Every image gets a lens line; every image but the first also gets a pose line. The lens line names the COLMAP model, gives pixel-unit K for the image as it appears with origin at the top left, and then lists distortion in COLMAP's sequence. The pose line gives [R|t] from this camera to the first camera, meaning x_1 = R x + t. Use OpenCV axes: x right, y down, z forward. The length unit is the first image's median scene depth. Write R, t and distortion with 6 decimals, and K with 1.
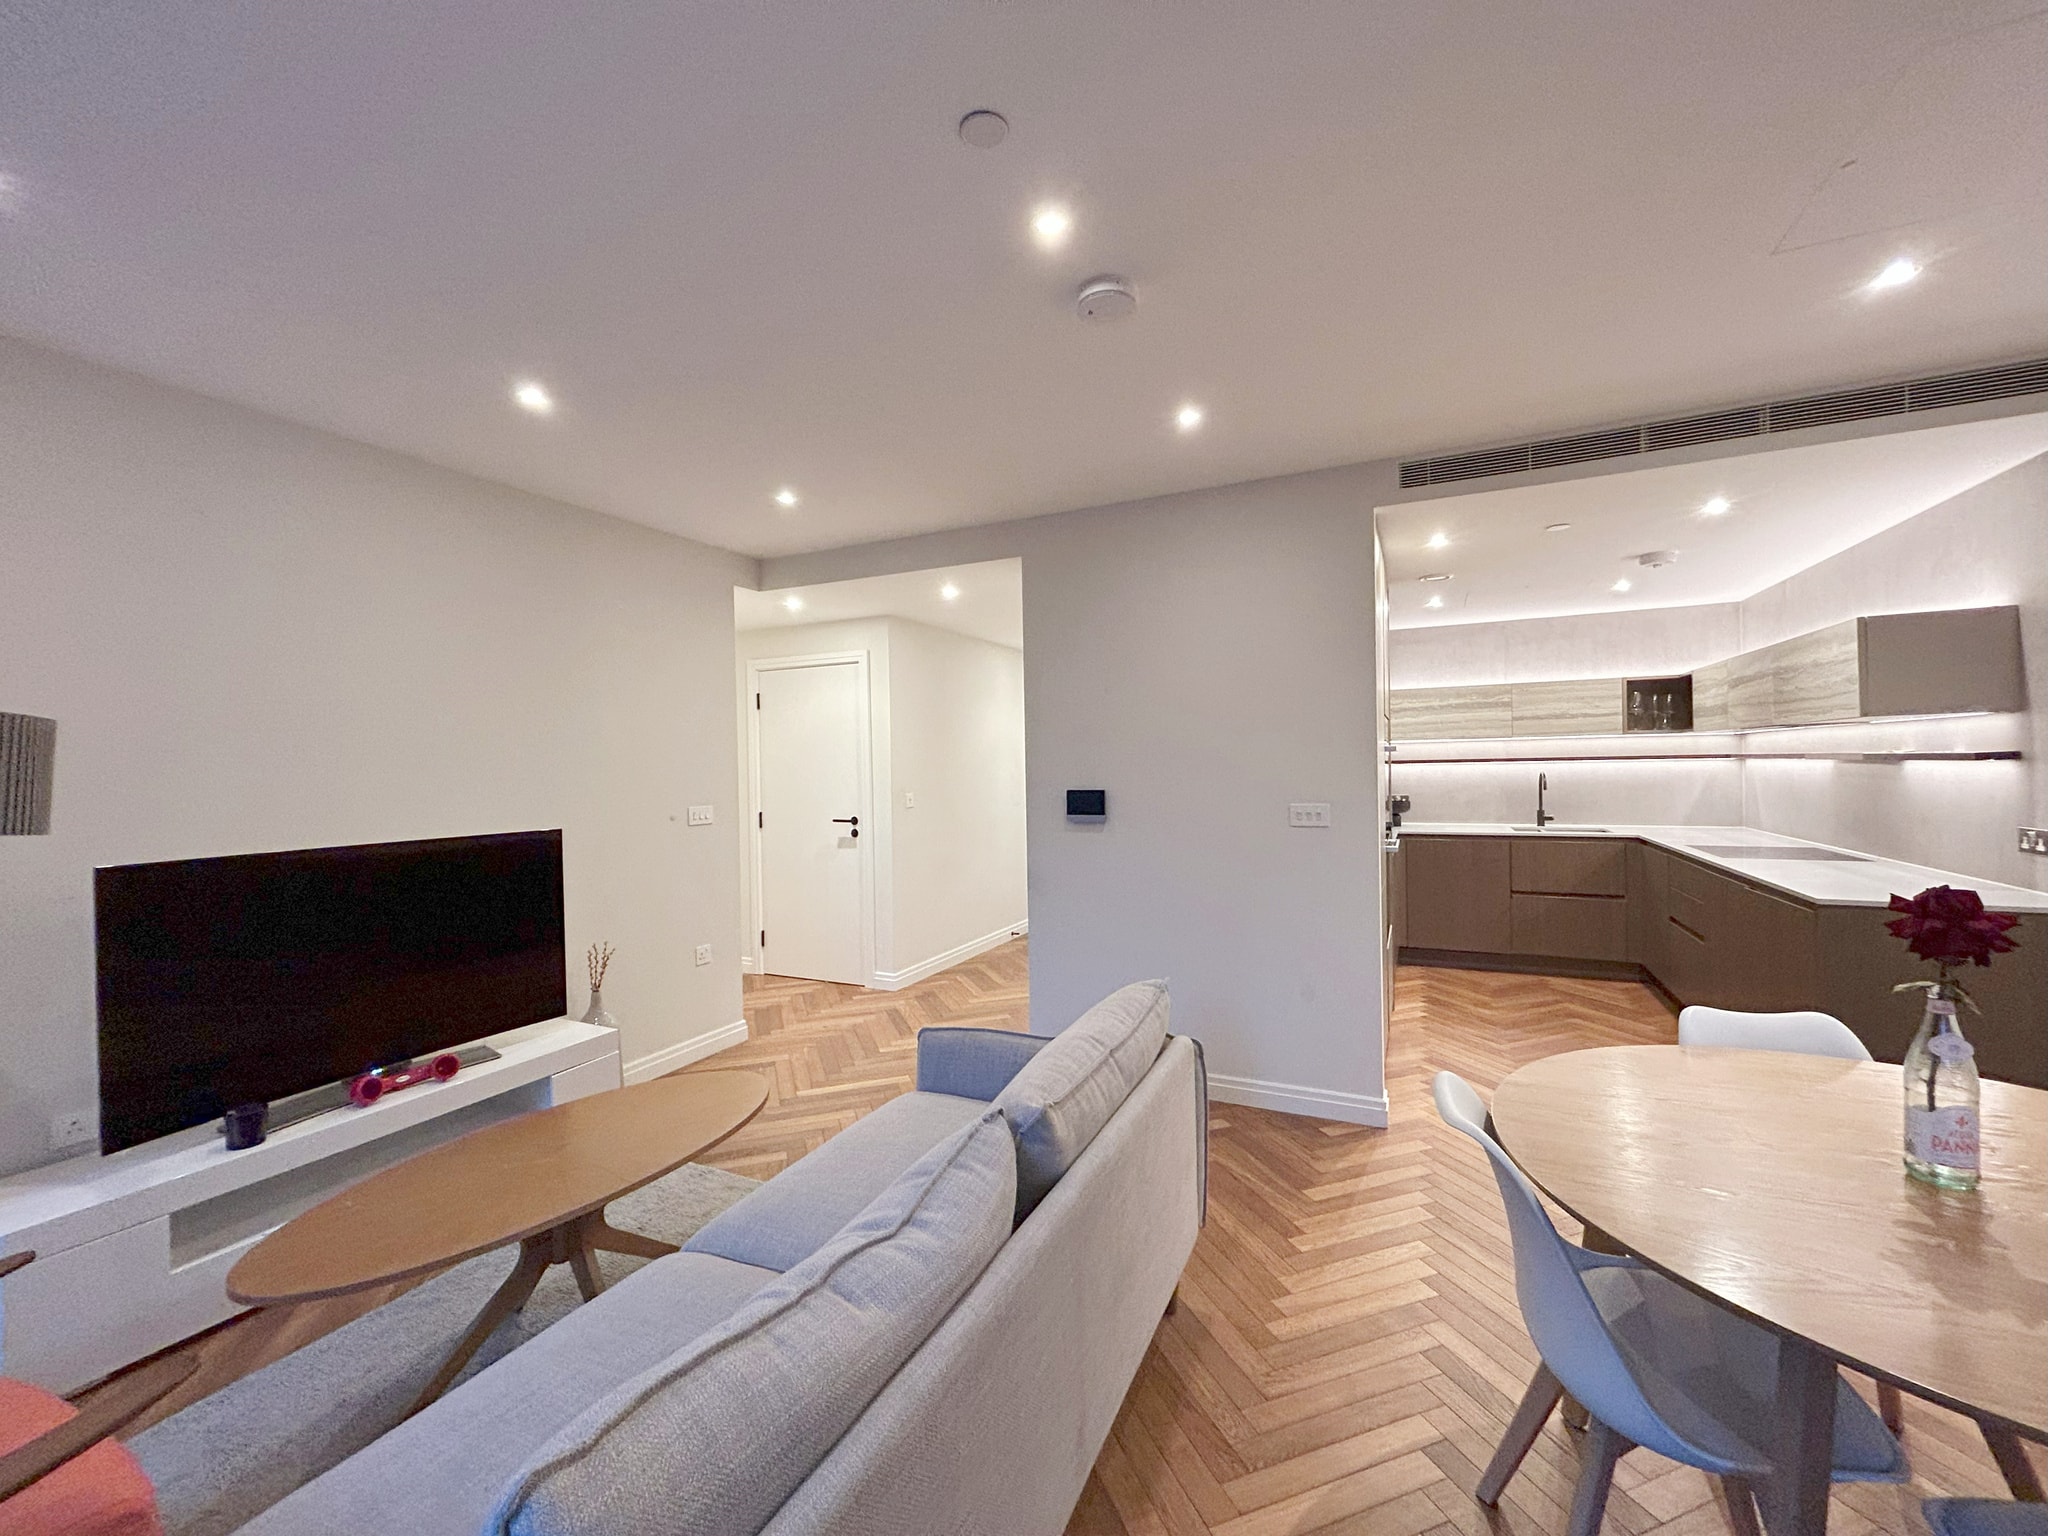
lens RADIAL K [[830.1, 0, 1021.9], [0, 830.1, 773.0], [0, 0, 1]] dist [0.005961, 0.000686]
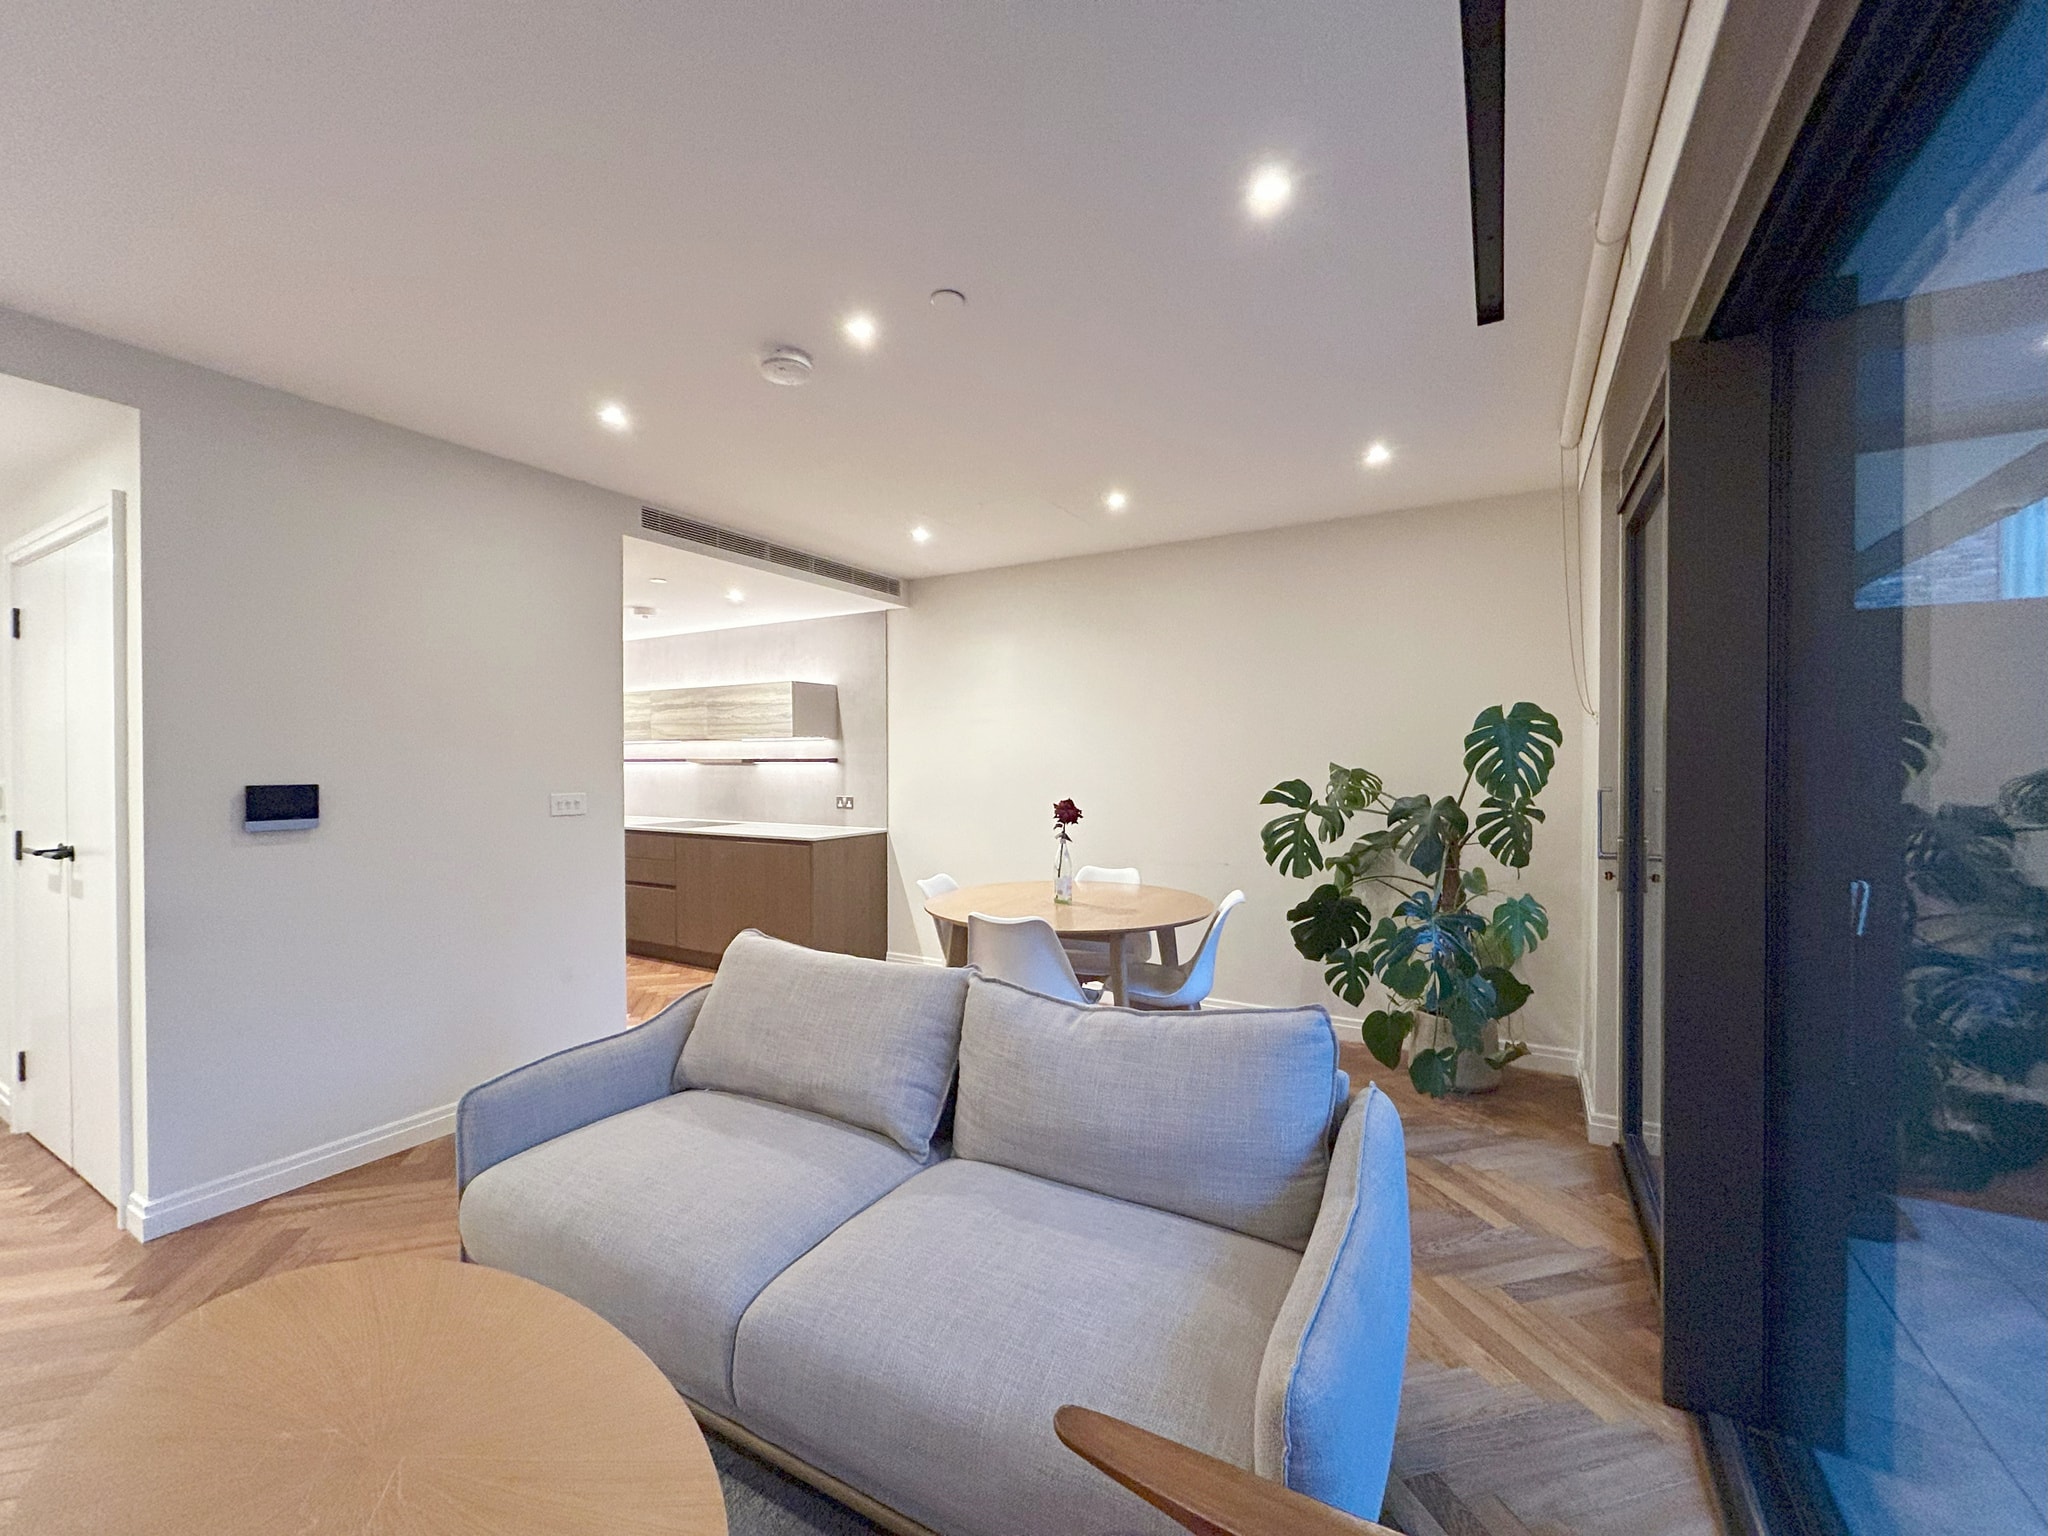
lens RADIAL K [[830.1, 0, 1029.3], [0, 830.1, 772.6], [0, 0, 1]] dist [0.005961, 0.000686]
pose [[0.078615, 0.006661, 0.996883, -0.586031], [0.010380, 0.999918, -0.007500, 0.022149], [-0.996851, 0.010938, 0.078539, 0.302014]]
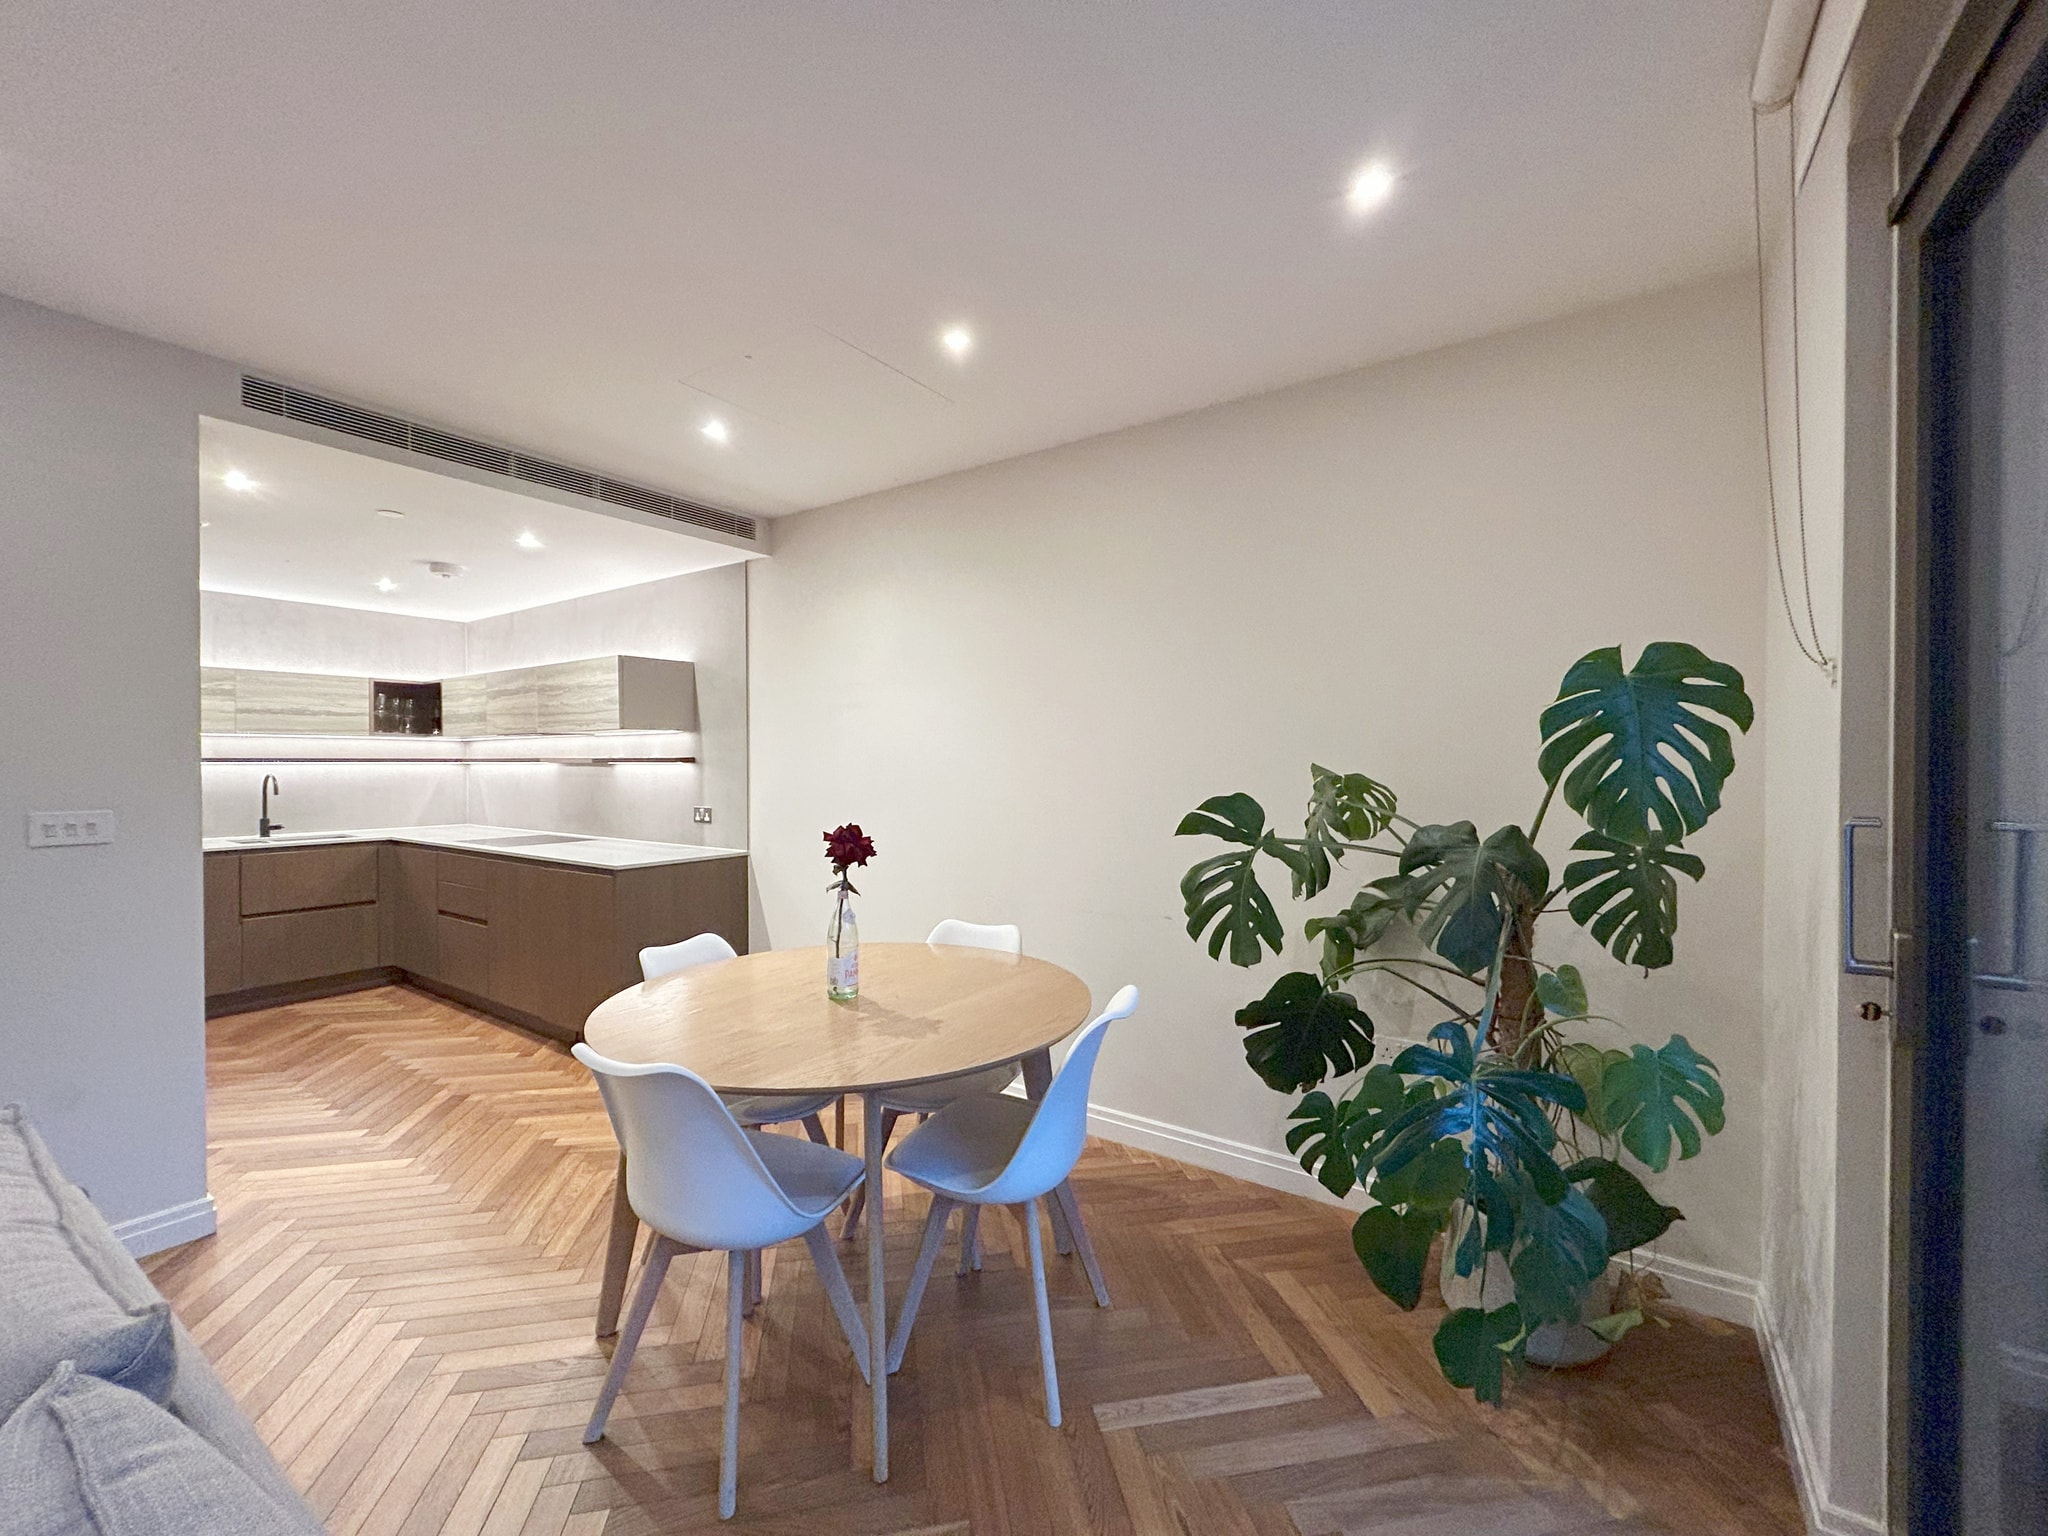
lens RADIAL K [[830.1, 0, 1026.3], [0, 830.1, 770.2], [0, 0, 1]] dist [0.005961, 0.000686]
pose [[0.157728, 0.009567, 0.987436, -0.174169], [0.008146, 0.999906, -0.010989, 0.015785], [-0.987449, 0.009776, 0.157635, 0.121671]]
